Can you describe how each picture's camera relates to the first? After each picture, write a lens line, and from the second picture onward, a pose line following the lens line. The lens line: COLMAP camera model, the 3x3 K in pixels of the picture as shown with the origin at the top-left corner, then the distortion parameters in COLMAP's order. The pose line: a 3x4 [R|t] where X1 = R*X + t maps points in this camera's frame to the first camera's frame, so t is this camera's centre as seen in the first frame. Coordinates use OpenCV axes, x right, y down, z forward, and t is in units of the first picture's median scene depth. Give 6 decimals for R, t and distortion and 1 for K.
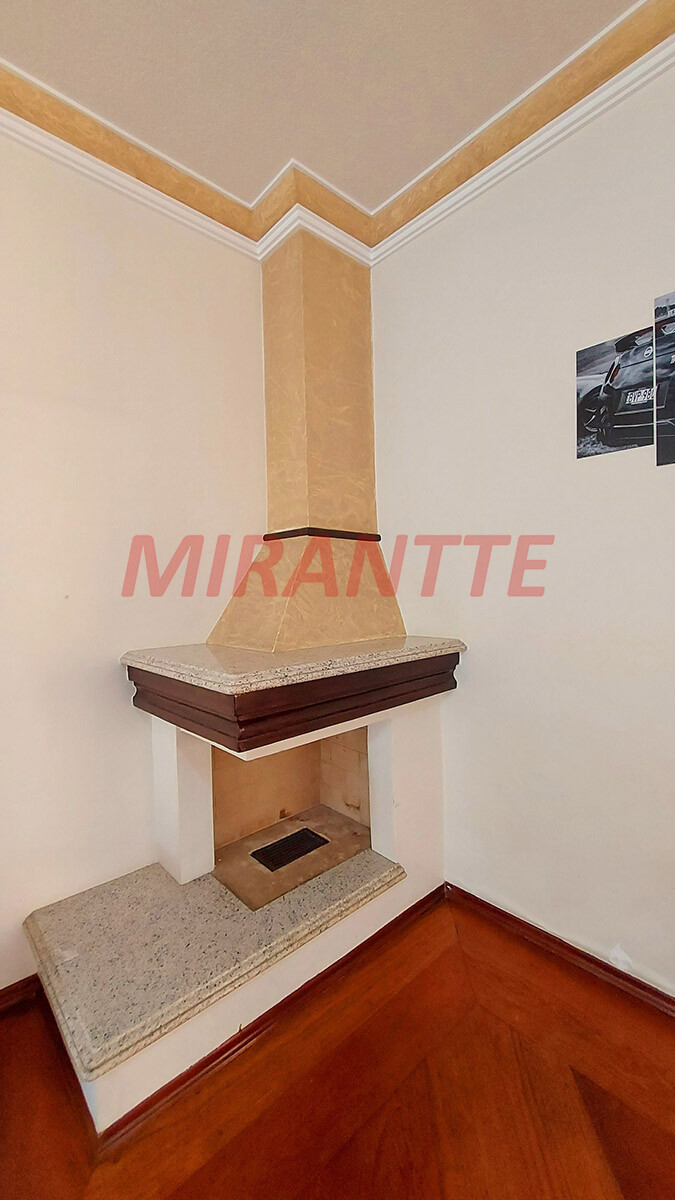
lens RADIAL K [[489.5, 0, 337.5], [0, 489.5, 600.0], [0, 0, 1]] dist [-0.001622, -0.000144]
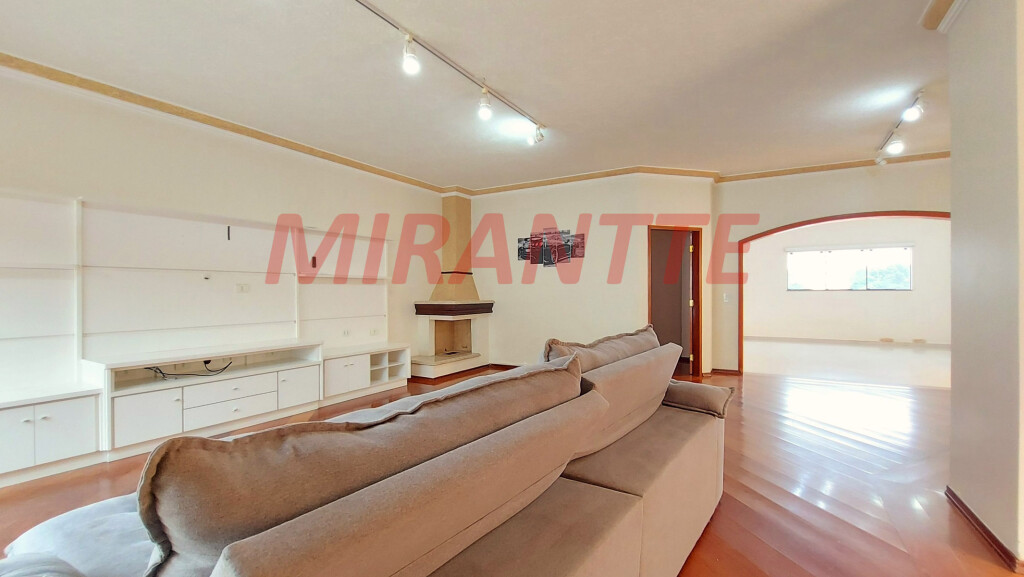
lens RADIAL K [[411.8, 0, 512.5], [0, 411.8, 294.1], [0, 0, 1]] dist [-0.014825, -0.000164]
pose [[0.958401, 0.012828, 0.285136, -0.621710], [-0.010728, 0.999903, -0.008926, 0.069809], [-0.285223, 0.005496, 0.958445, -2.507559]]
